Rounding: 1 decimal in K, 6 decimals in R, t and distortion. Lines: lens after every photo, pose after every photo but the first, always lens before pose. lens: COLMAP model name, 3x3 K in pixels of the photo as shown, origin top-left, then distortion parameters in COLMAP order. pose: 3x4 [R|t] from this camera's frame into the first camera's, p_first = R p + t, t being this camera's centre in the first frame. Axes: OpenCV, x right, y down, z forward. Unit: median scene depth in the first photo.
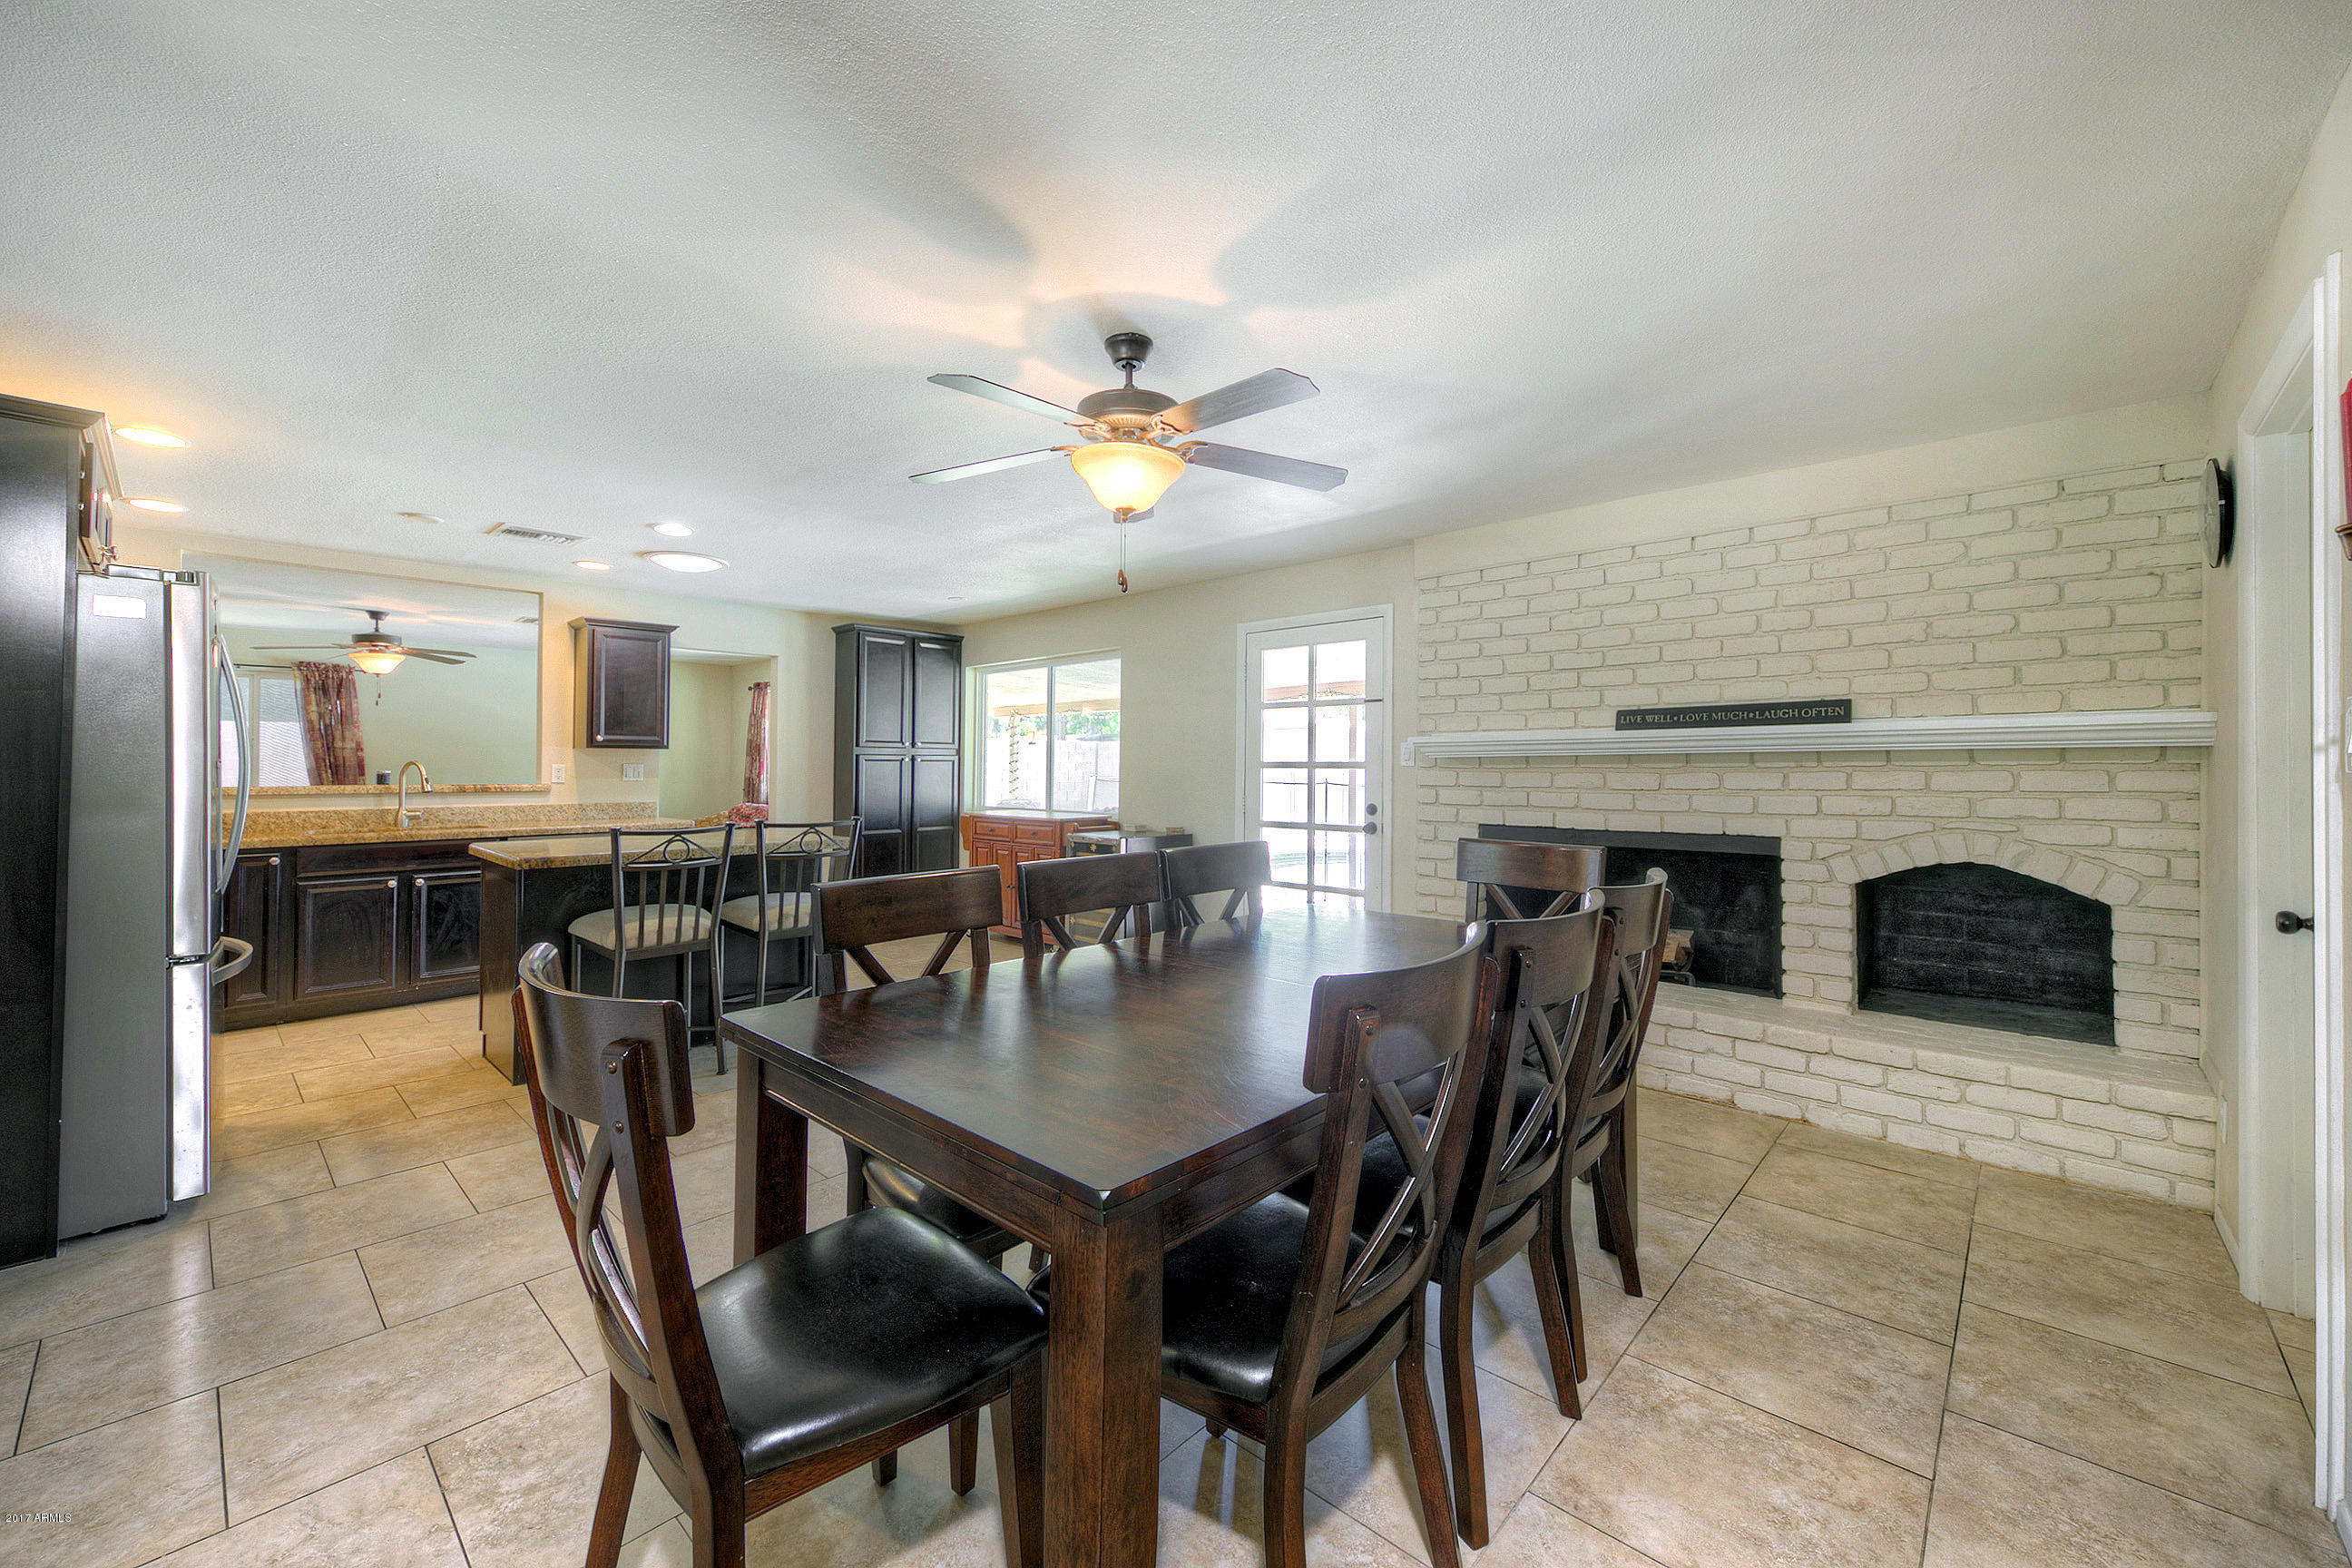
lens RADIAL K [[932.2, 0, 1188.6], [0, 932.2, 764.6], [0, 0, 1]] dist [-0.001096, 0.000250]
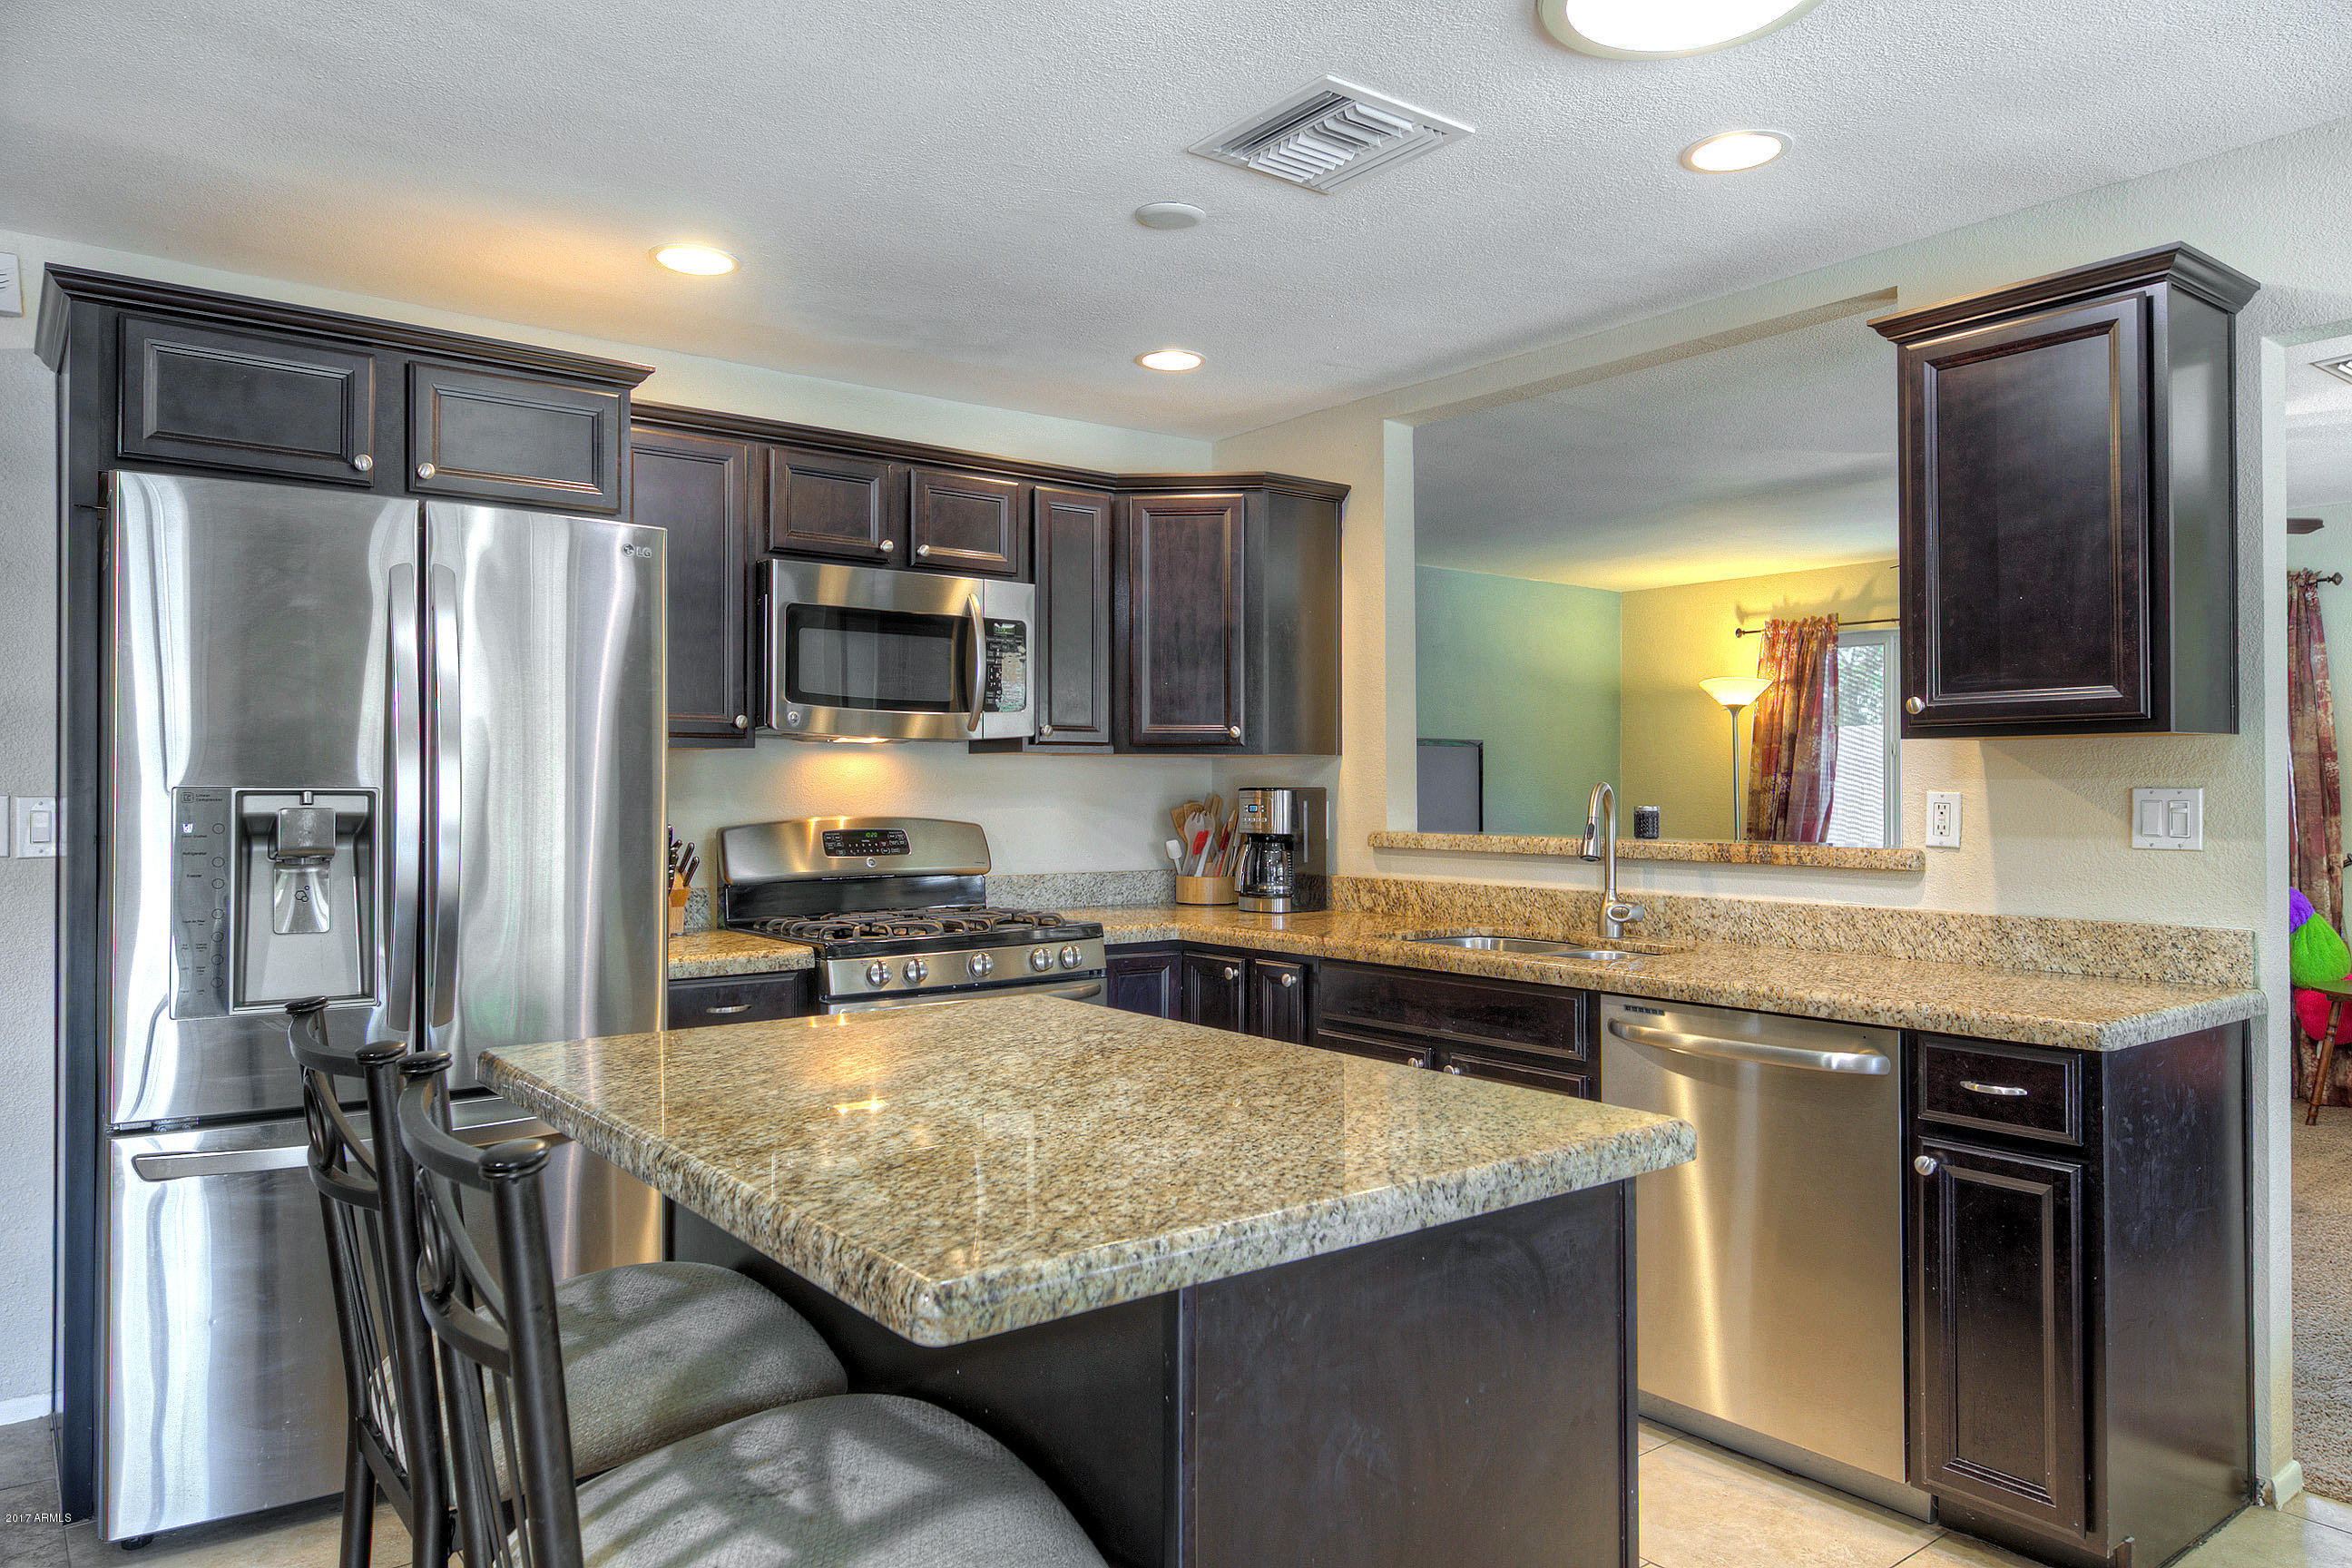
lens RADIAL K [[1569.8, 0, 1216.0], [0, 1569.8, 785.7], [0, 0, 1]] dist [0.000861, -0.000181]
pose [[-0.149610, -0.004190, -0.988736, -0.108361], [0.003966, 0.999980, -0.004838, -0.000079], [0.988737, -0.004645, -0.149590, 0.937959]]
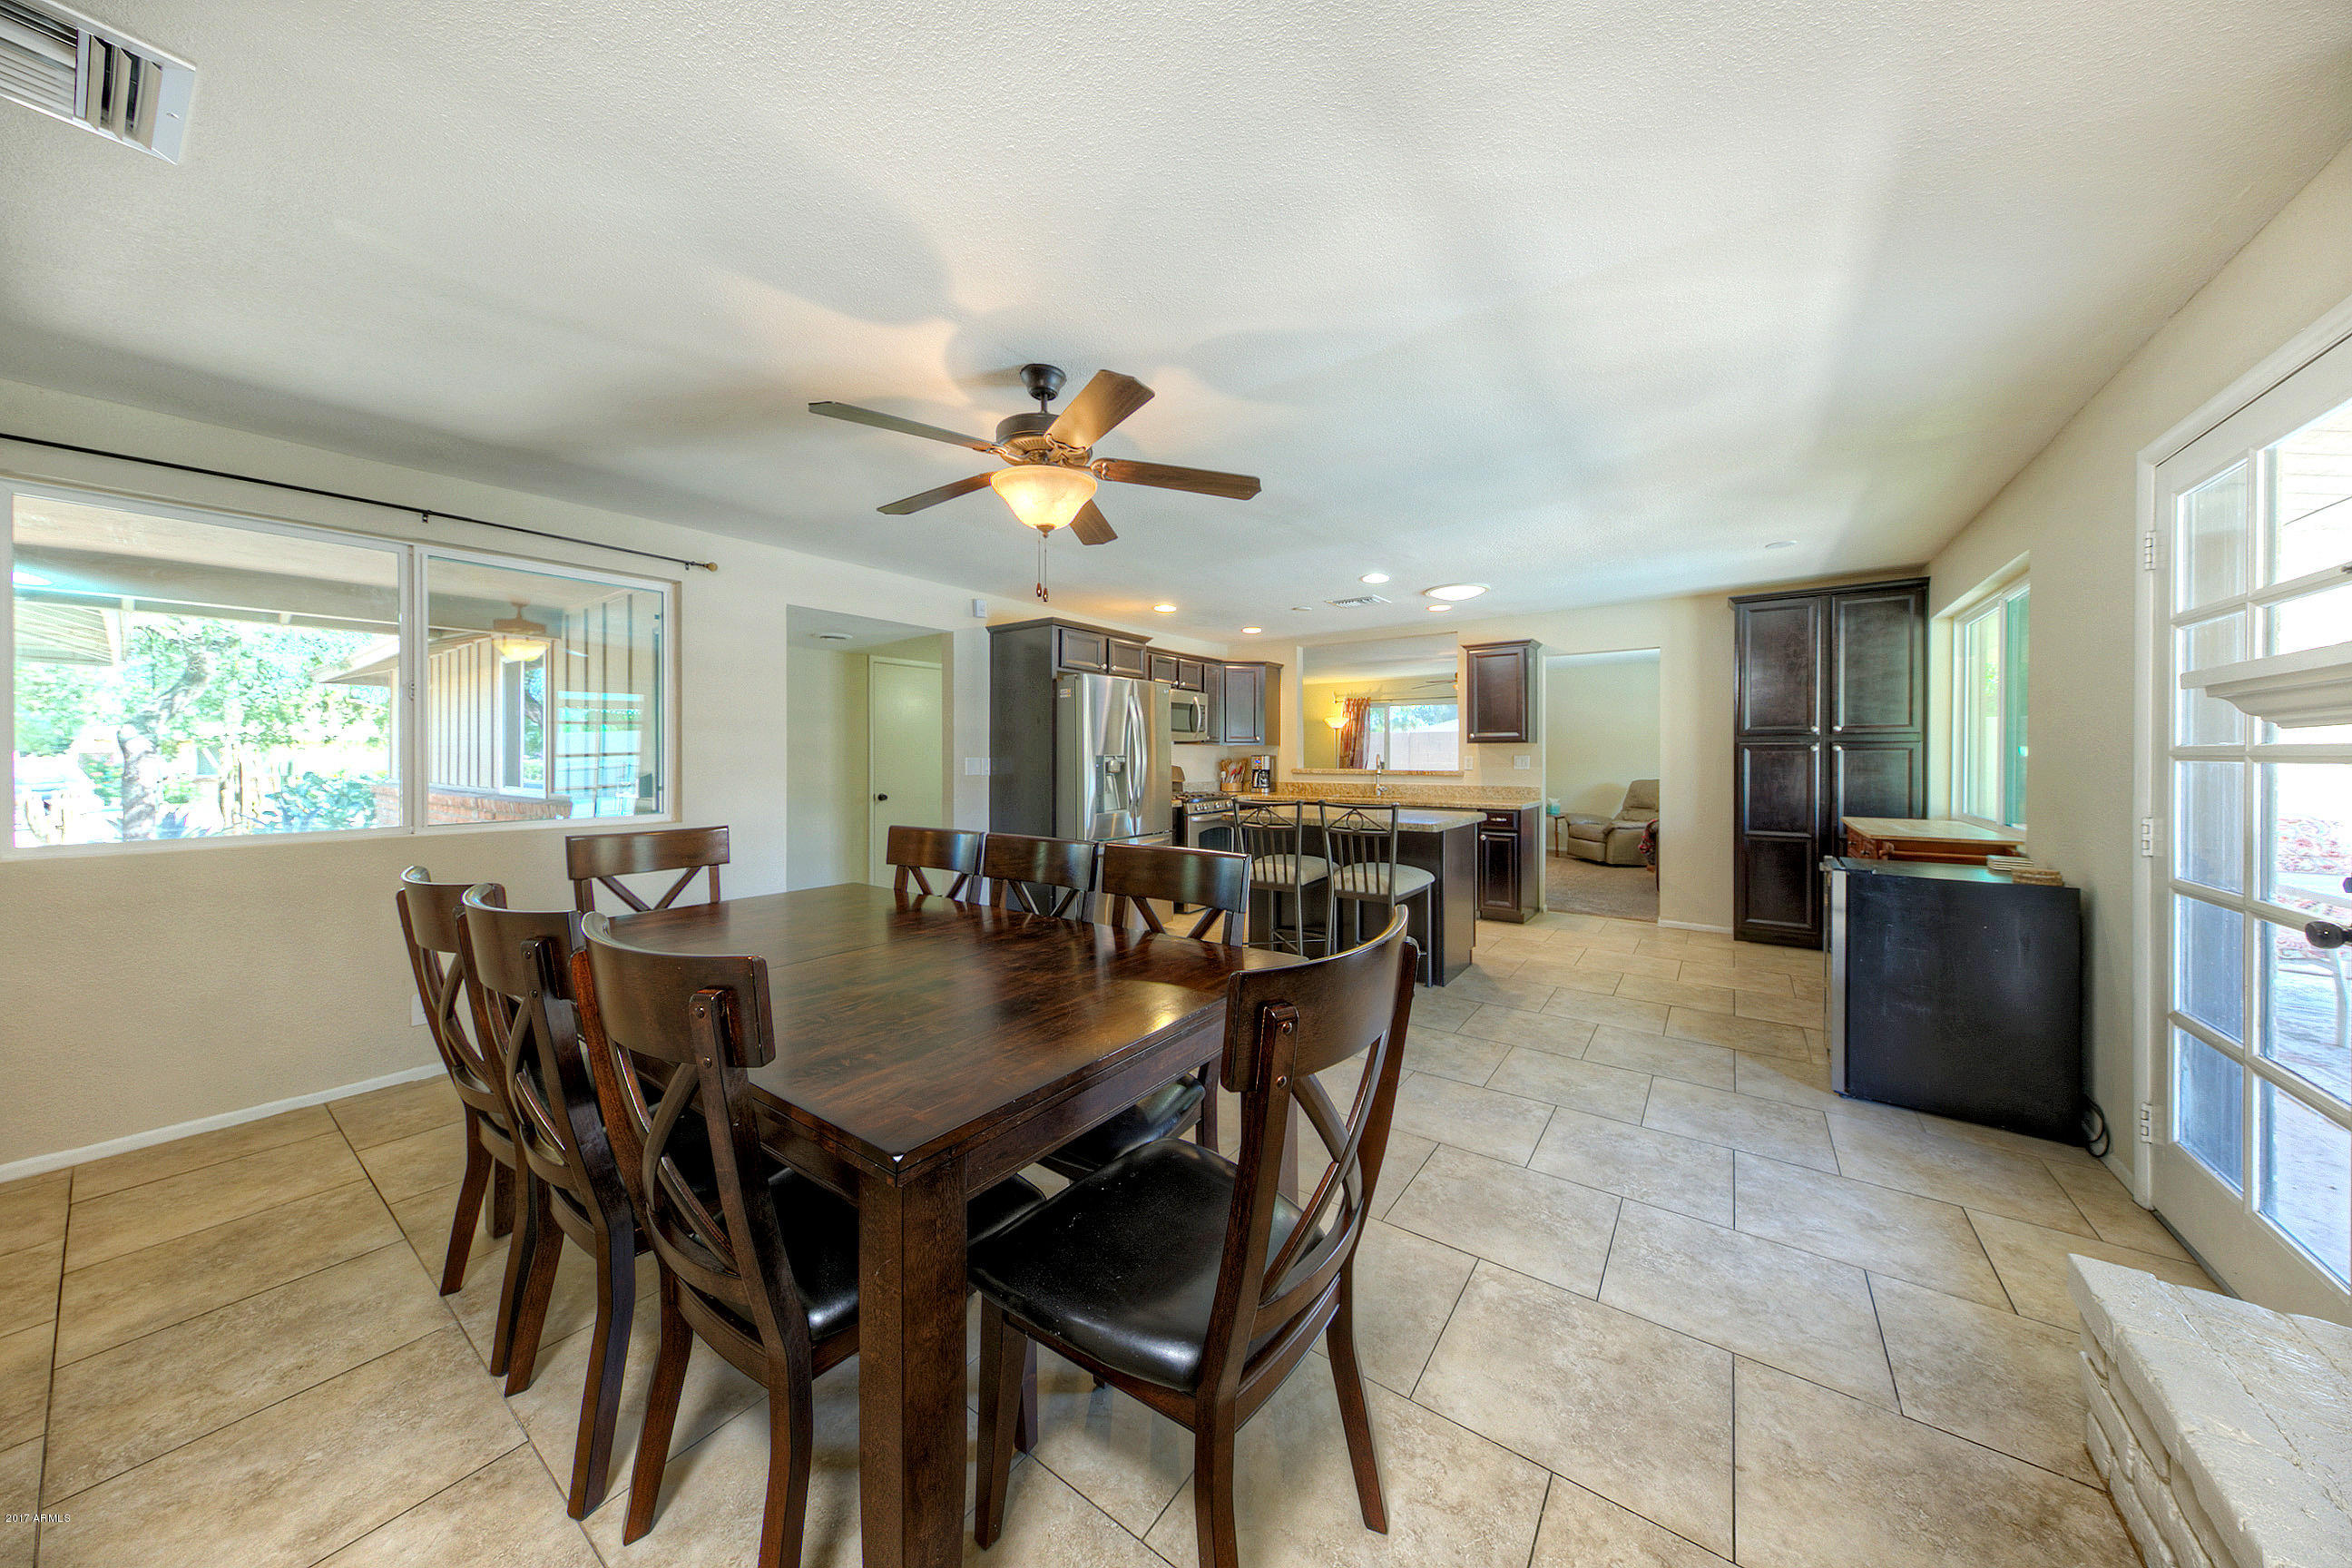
lens RADIAL K [[770.7, 0, 1188.8], [0, 770.7, 763.9], [0, 0, 1]] dist [-0.000970, -0.000022]
pose [[0.119140, 0.006253, -0.992858, 0.423195], [0.003875, 0.999970, 0.006763, 0.002400], [0.992870, -0.004653, 0.119112, 0.528600]]
